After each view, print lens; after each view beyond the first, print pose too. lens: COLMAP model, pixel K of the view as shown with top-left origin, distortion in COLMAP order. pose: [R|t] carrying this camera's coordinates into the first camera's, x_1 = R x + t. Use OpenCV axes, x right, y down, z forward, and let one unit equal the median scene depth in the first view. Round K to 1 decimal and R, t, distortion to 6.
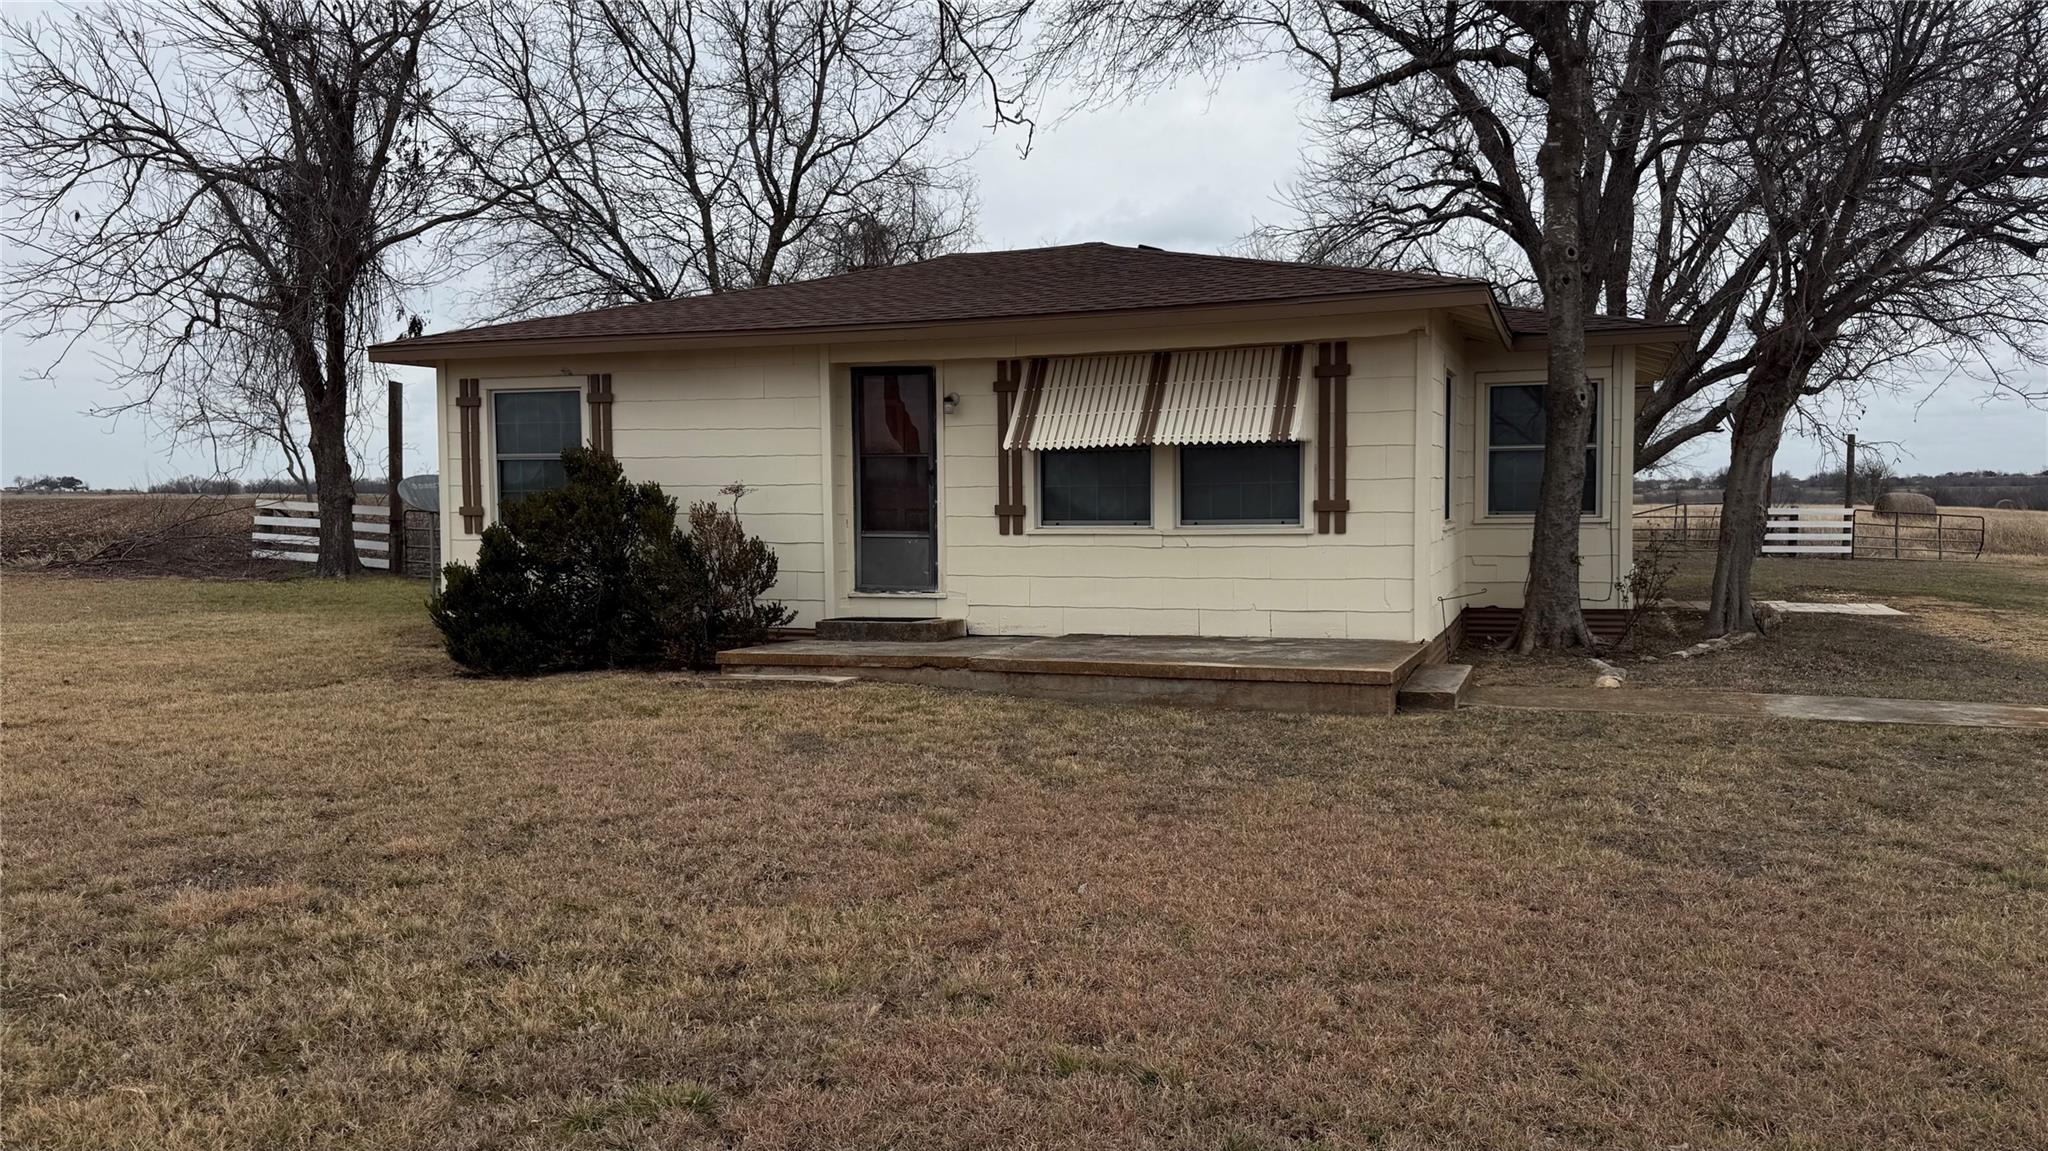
lens RADIAL K [[1434.7, 0, 1035.9], [0, 1434.7, 551.0], [0, 0, 1]] dist [0.184974, -0.326277]
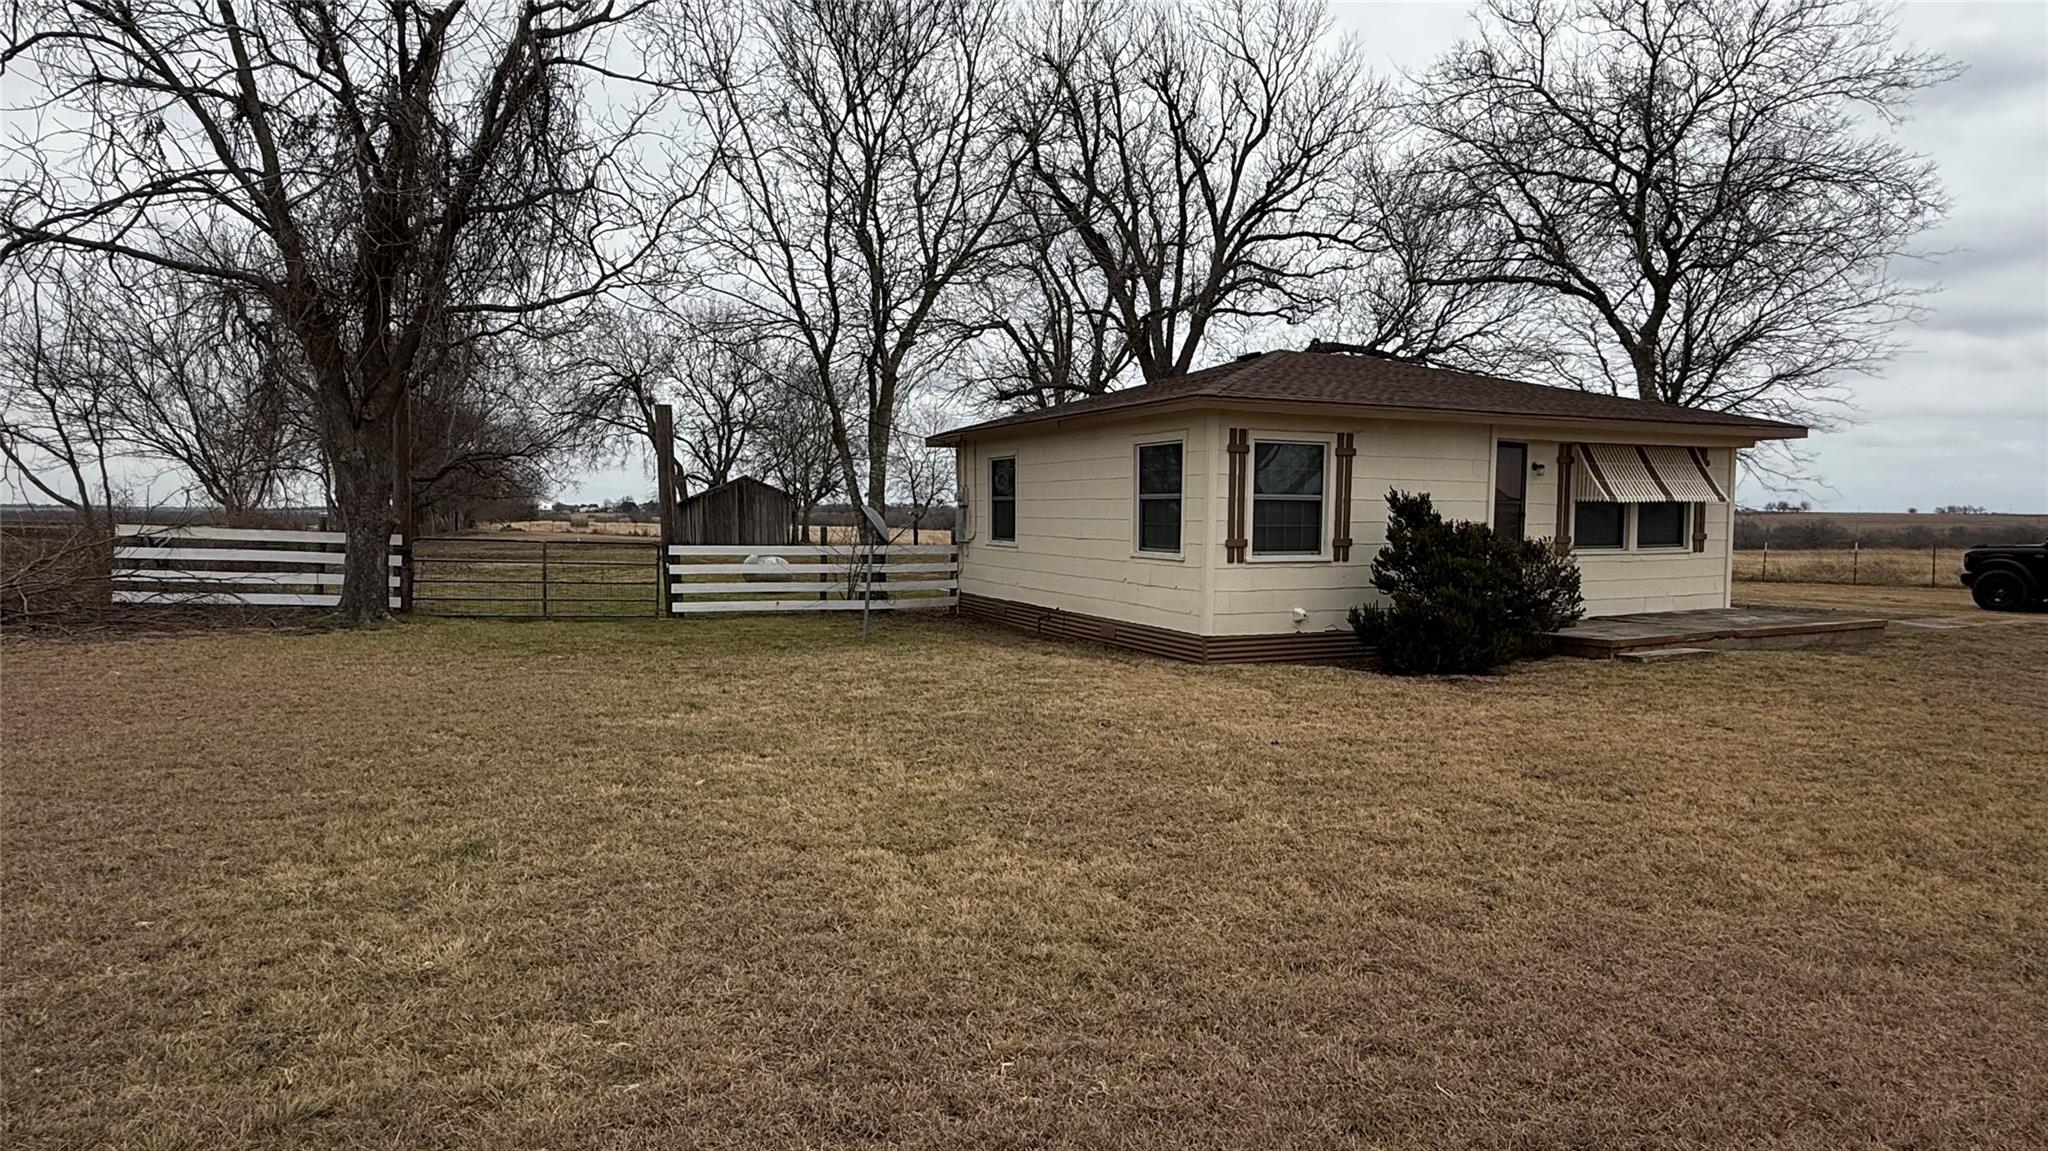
lens RADIAL K [[1140.4, 0, 1024.0], [0, 1140.4, 575.5], [0, 0, 1]] dist [-0.001353, -0.000256]
pose [[0.696504, -0.028504, 0.716986, -1.155962], [0.018893, 0.999593, 0.021385, -0.024606], [-0.717304, -0.001349, 0.696759, 0.498978]]
